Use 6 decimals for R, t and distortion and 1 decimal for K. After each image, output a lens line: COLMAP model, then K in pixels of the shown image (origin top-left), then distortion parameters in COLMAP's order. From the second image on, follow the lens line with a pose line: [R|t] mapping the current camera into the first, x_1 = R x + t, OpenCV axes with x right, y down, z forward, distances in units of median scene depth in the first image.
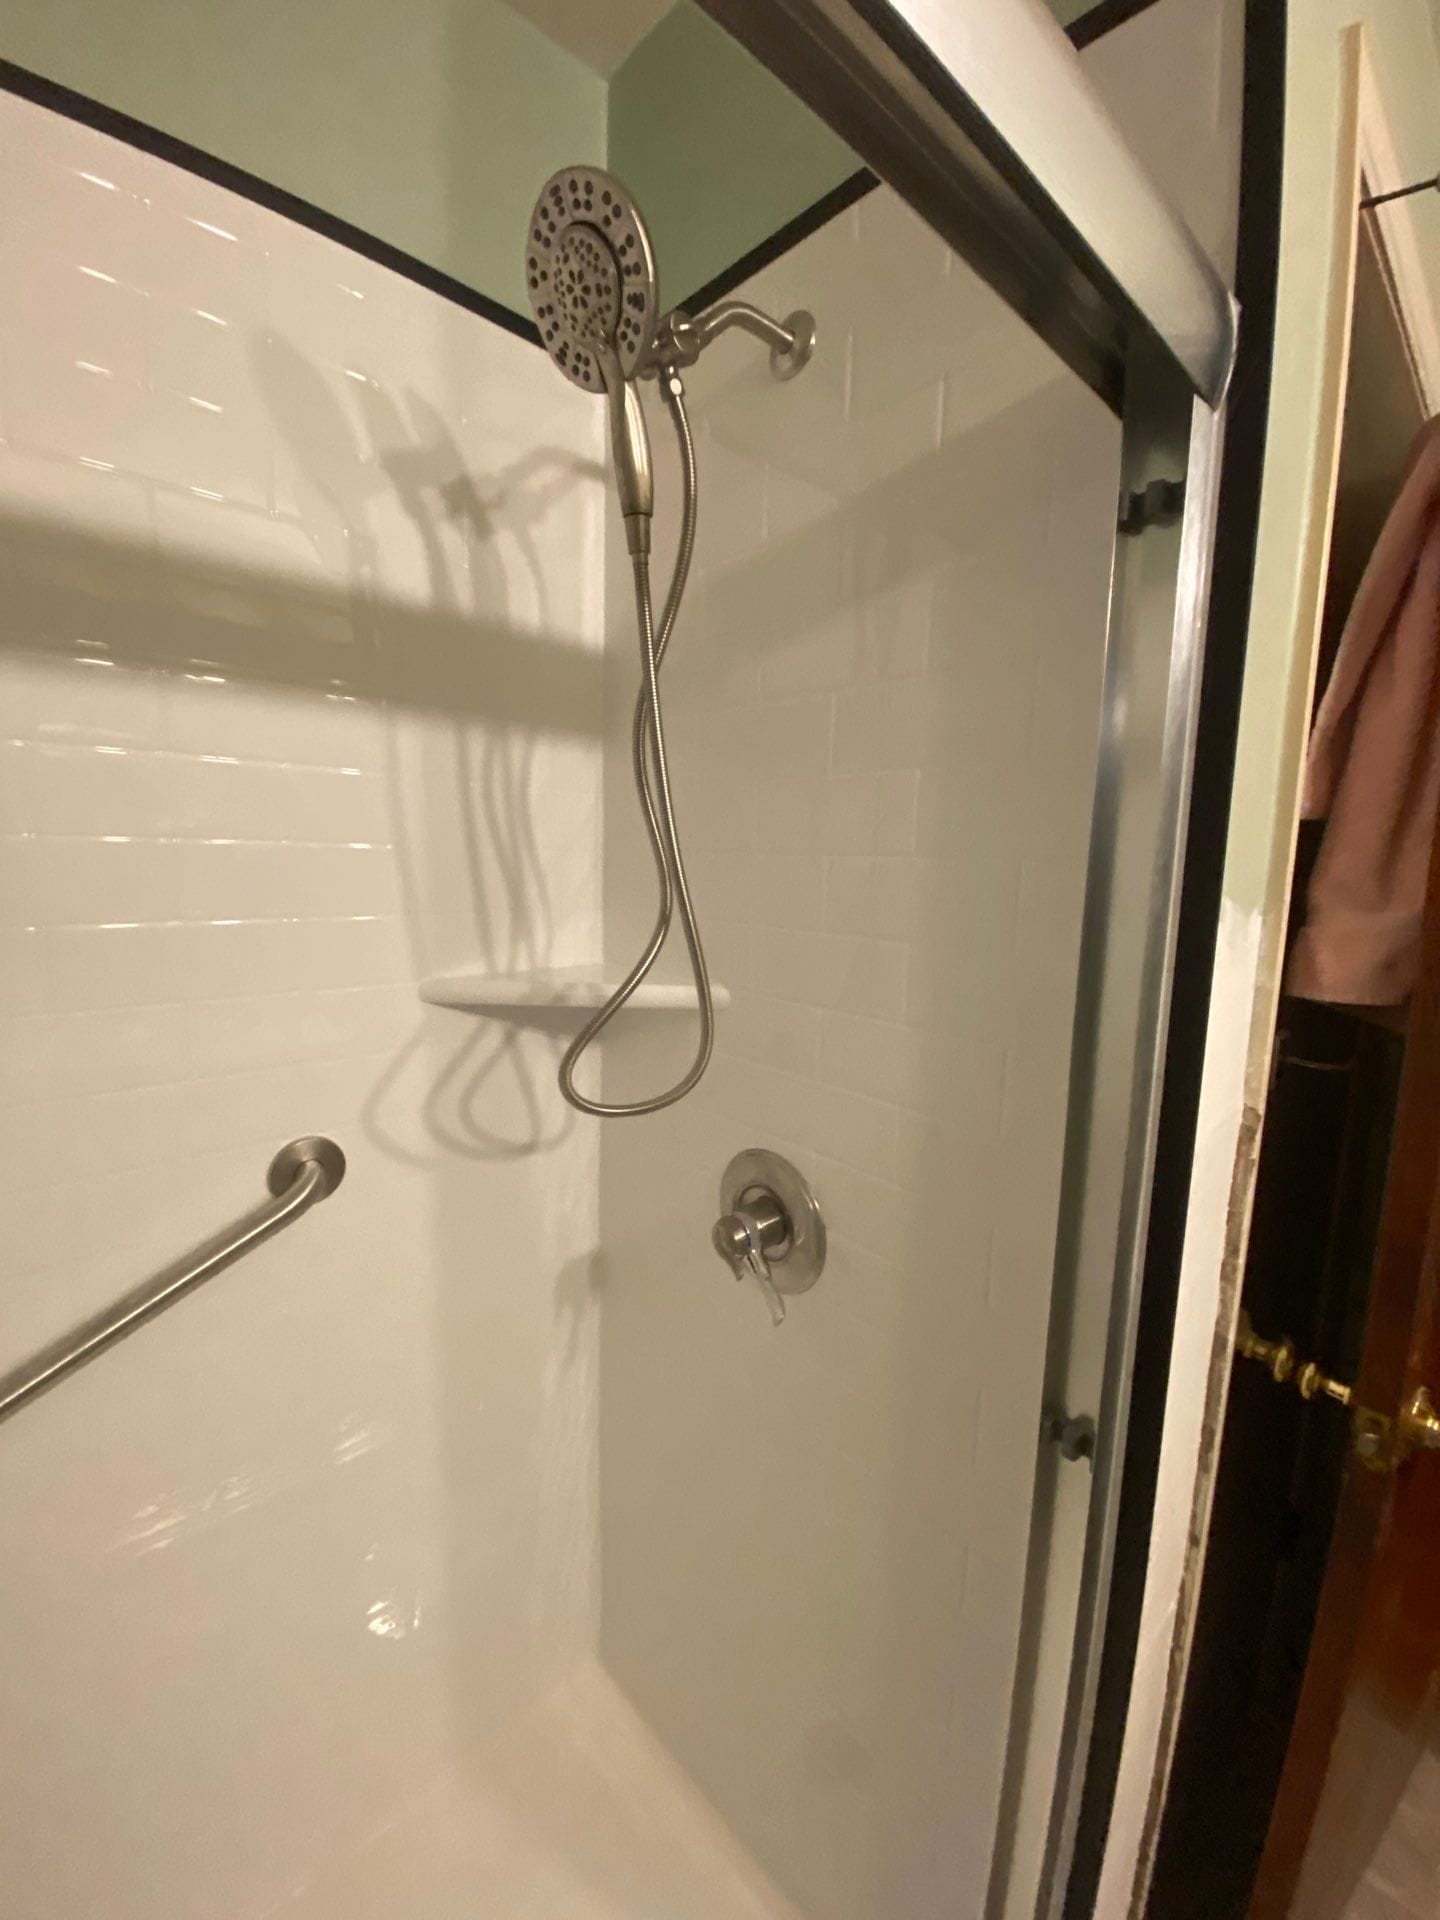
lens RADIAL K [[768.5, 0, 707.4], [0, 768.5, 964.7], [0, 0, 1]] dist [0.000752, -0.001231]
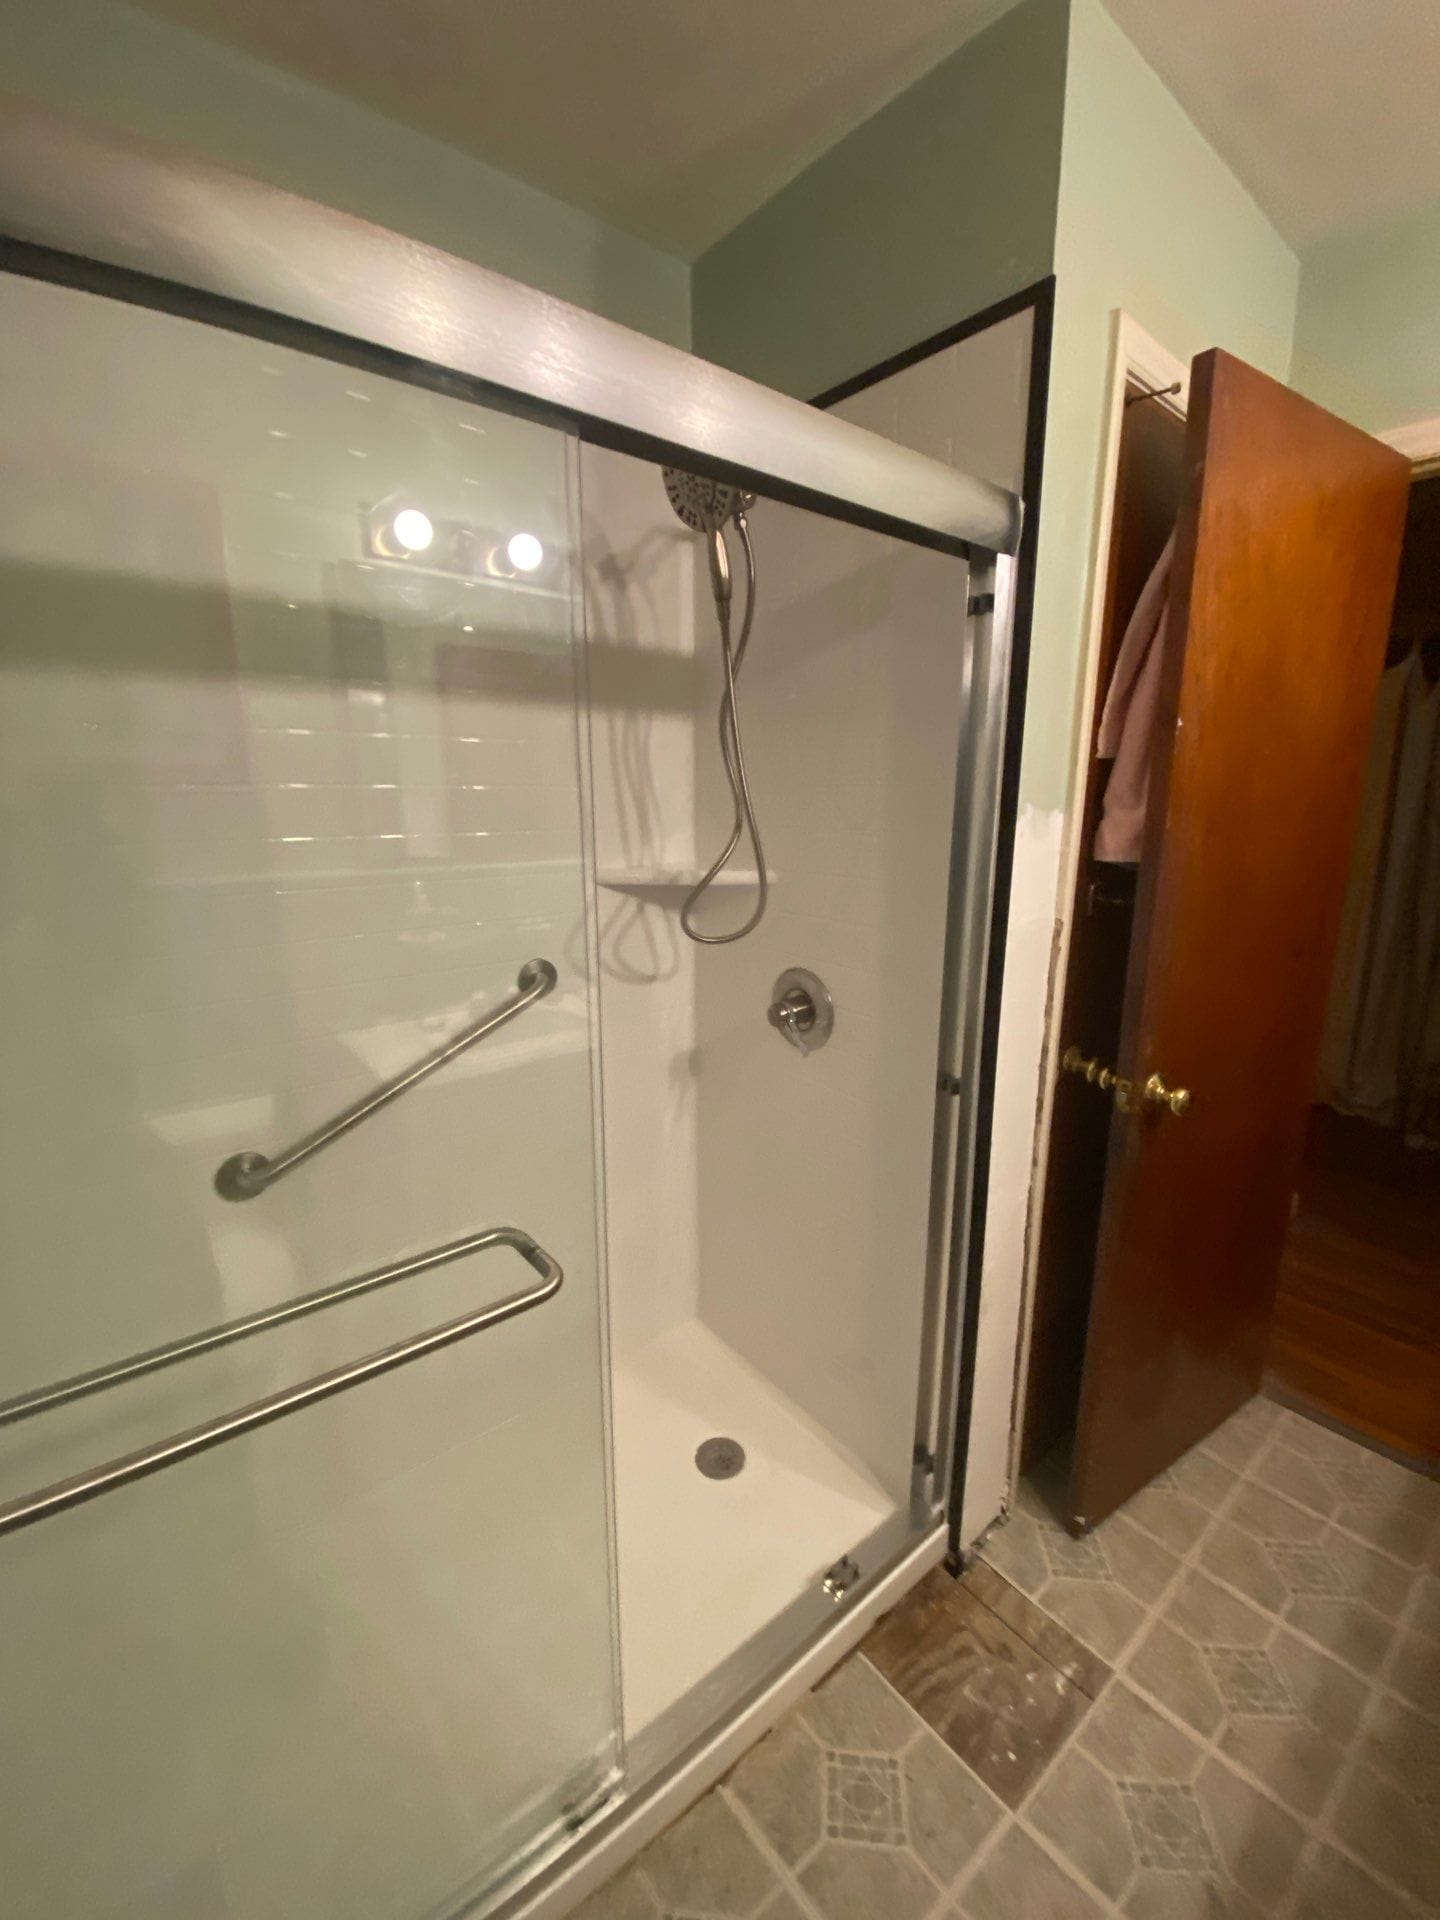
lens RADIAL K [[768.5, 0, 699.2], [0, 768.5, 967.9], [0, 0, 1]] dist [0.000752, -0.001231]
pose [[0.996467, -0.008347, -0.083571, -0.002266], [0.015482, 0.996253, 0.085093, 0.099676], [0.082548, -0.086087, 0.992862, -0.693863]]
